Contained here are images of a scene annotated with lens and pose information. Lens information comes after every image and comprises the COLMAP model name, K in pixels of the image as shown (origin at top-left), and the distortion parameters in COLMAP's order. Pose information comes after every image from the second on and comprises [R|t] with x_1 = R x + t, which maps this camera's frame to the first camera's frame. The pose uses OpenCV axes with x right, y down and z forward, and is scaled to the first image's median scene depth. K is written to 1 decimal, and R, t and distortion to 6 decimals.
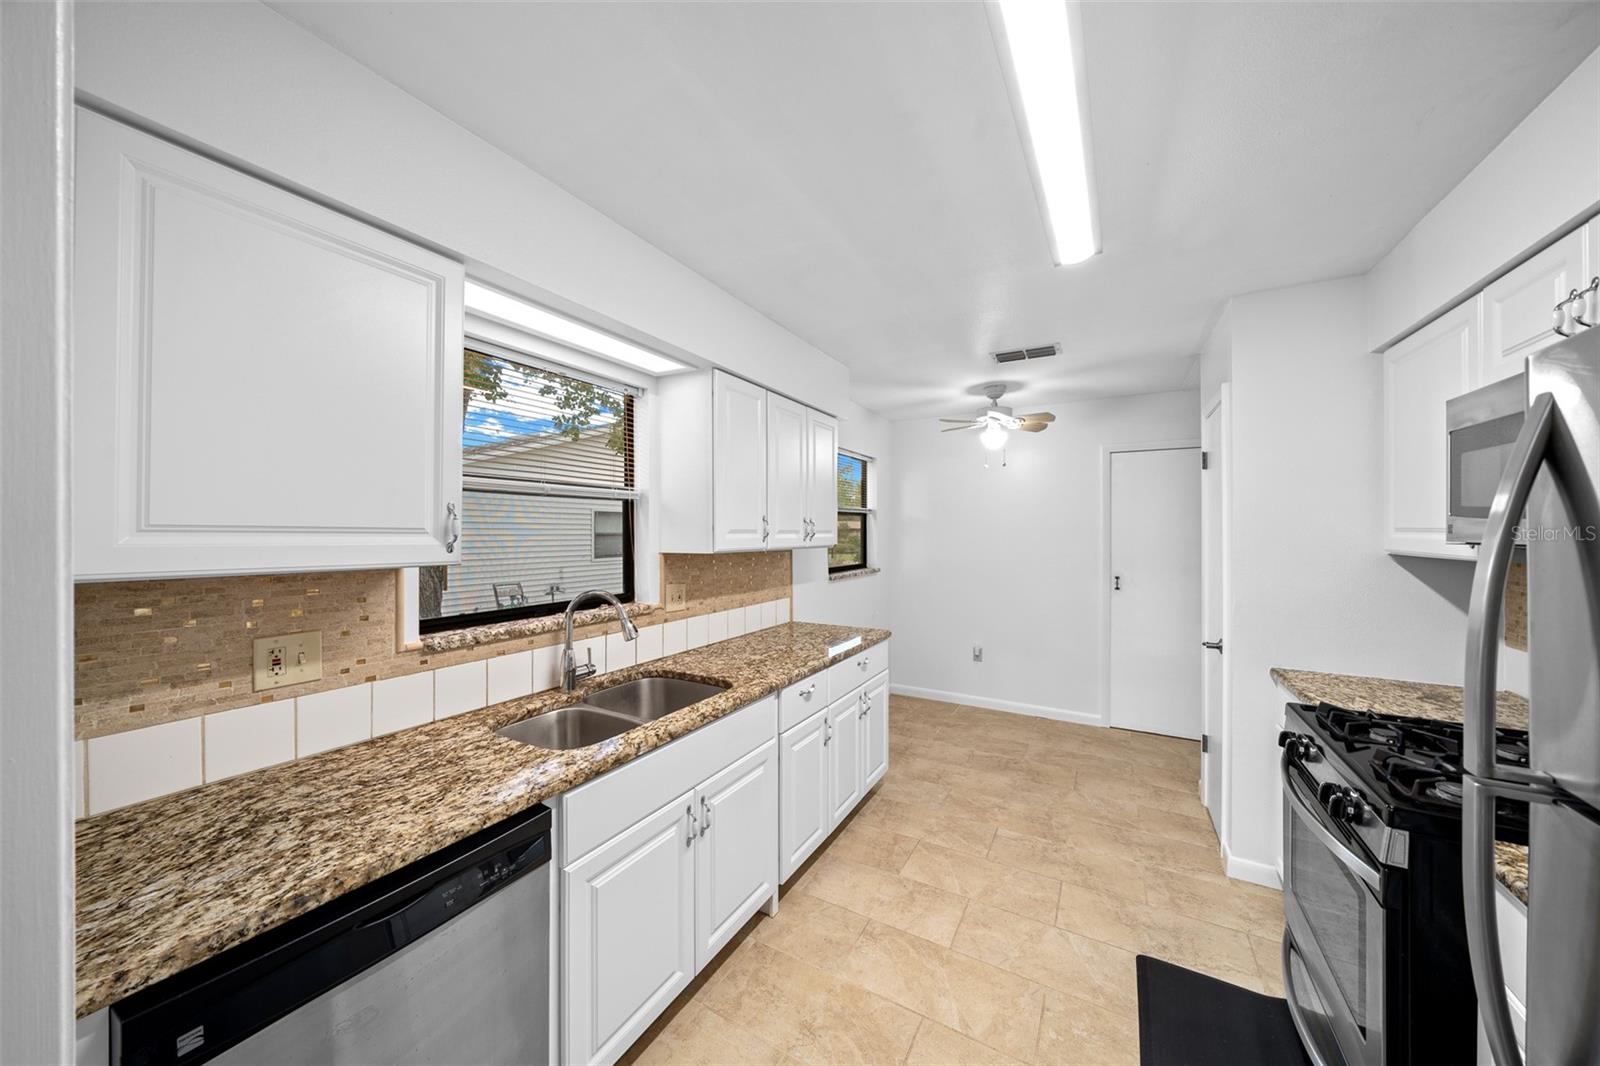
lens RADIAL K [[536.1, 0, 807.5], [0, 536.1, 529.1], [0, 0, 1]] dist [-0.000594, -0.000045]
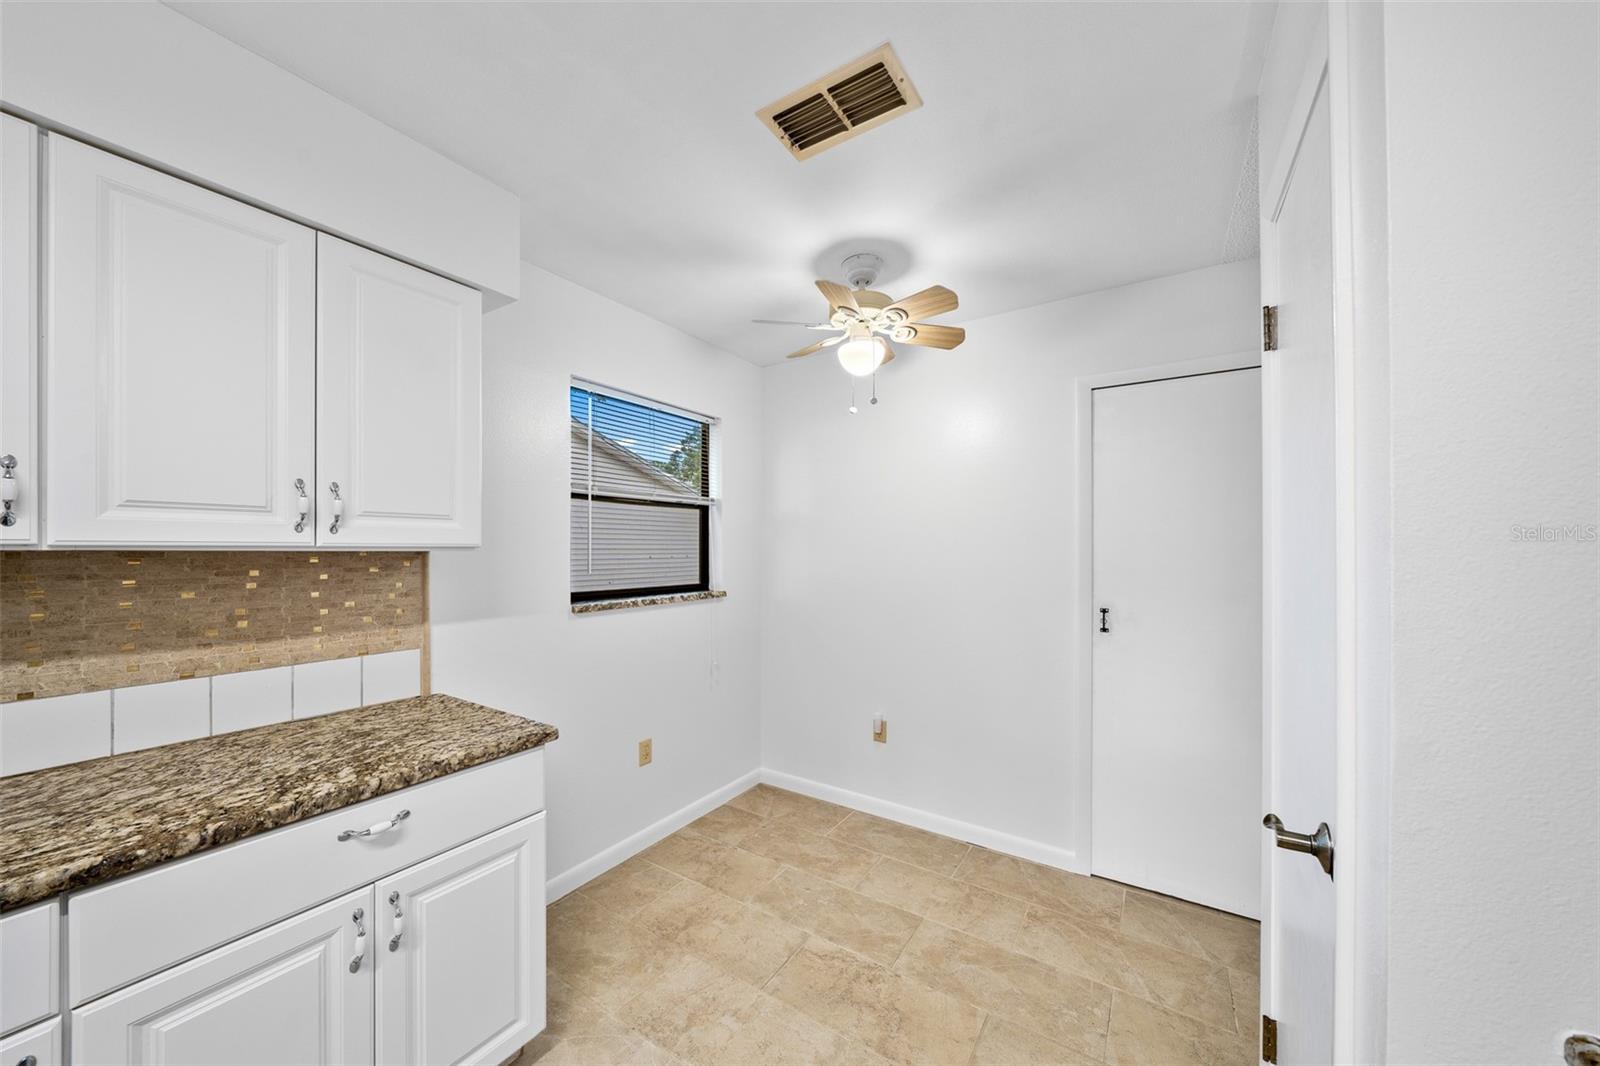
lens RADIAL K [[546.4, 0, 793.6], [0, 546.4, 547.4], [0, 0, 1]] dist [-0.002959, -0.000152]
pose [[0.996941, -0.001758, -0.078140, 0.685434], [0.001721, 0.999998, -0.000541, 0.056412], [0.078140, 0.000405, 0.996942, 0.929750]]
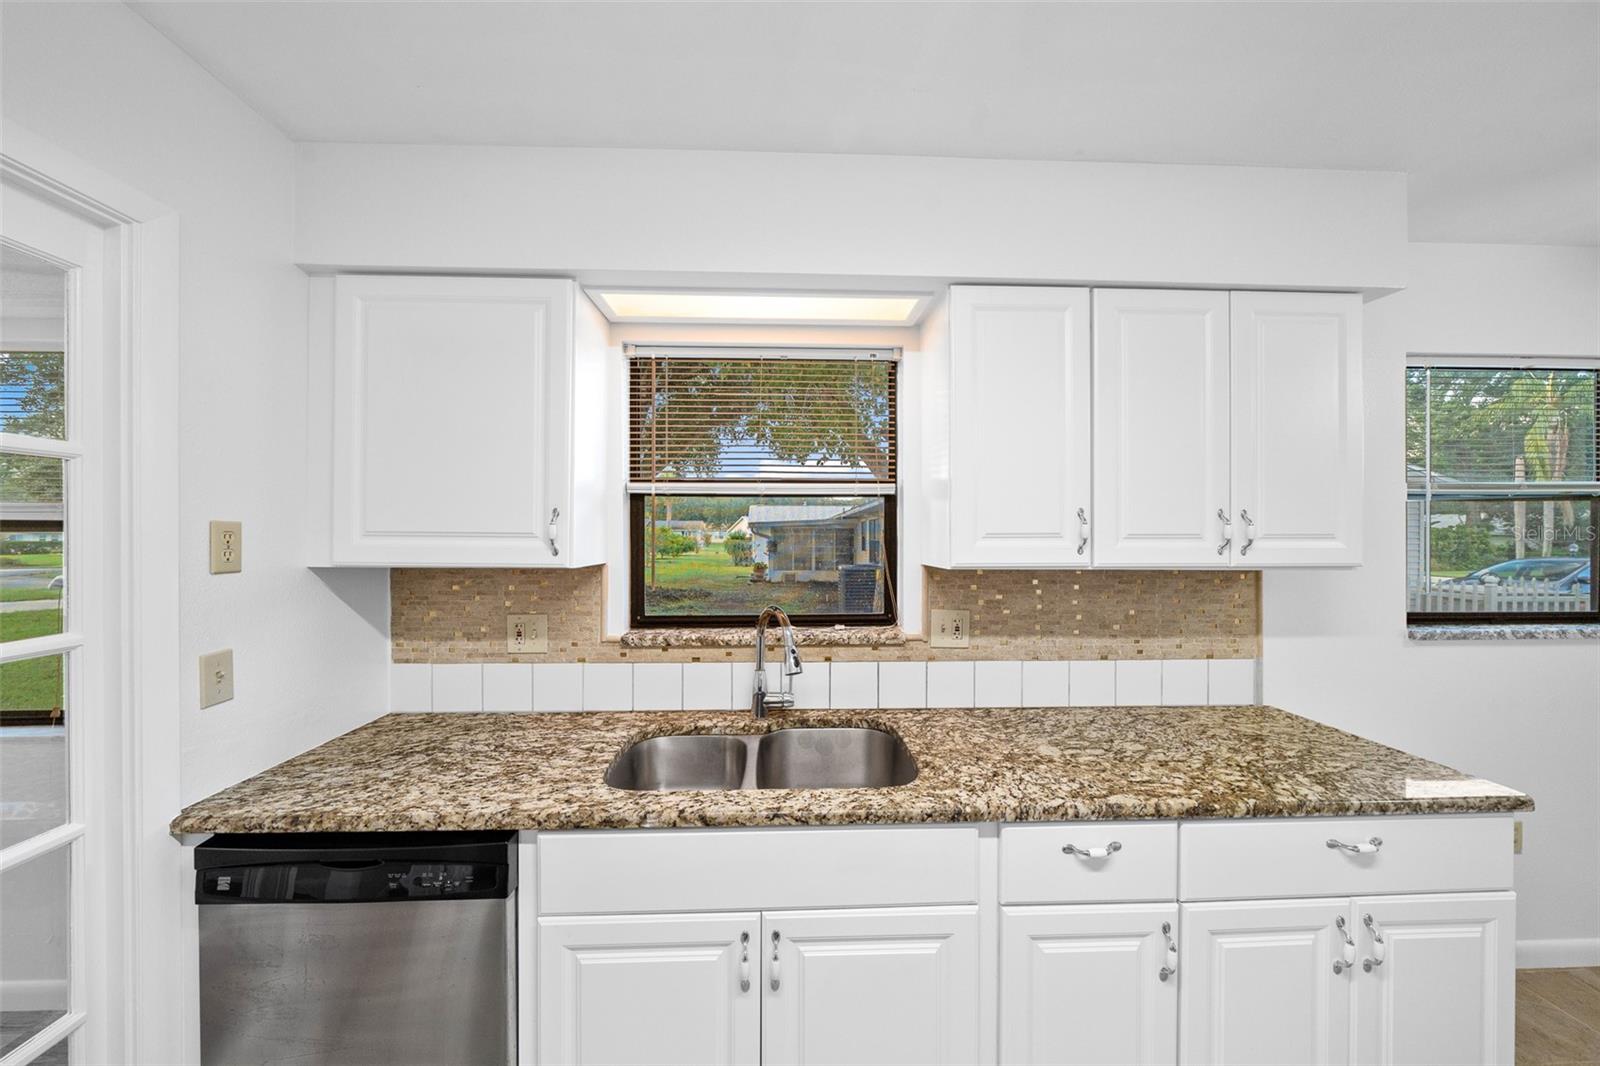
lens RADIAL K [[556.0, 0, 800.0], [0, 556.0, 533.0], [0, 0, 1]] dist [-0.002302, -0.000240]
pose [[0.523415, -0.001470, -0.852077, 0.374770], [0.003098, 0.999995, 0.000179, 0.000483], [0.852072, -0.002733, 0.523417, 0.602955]]
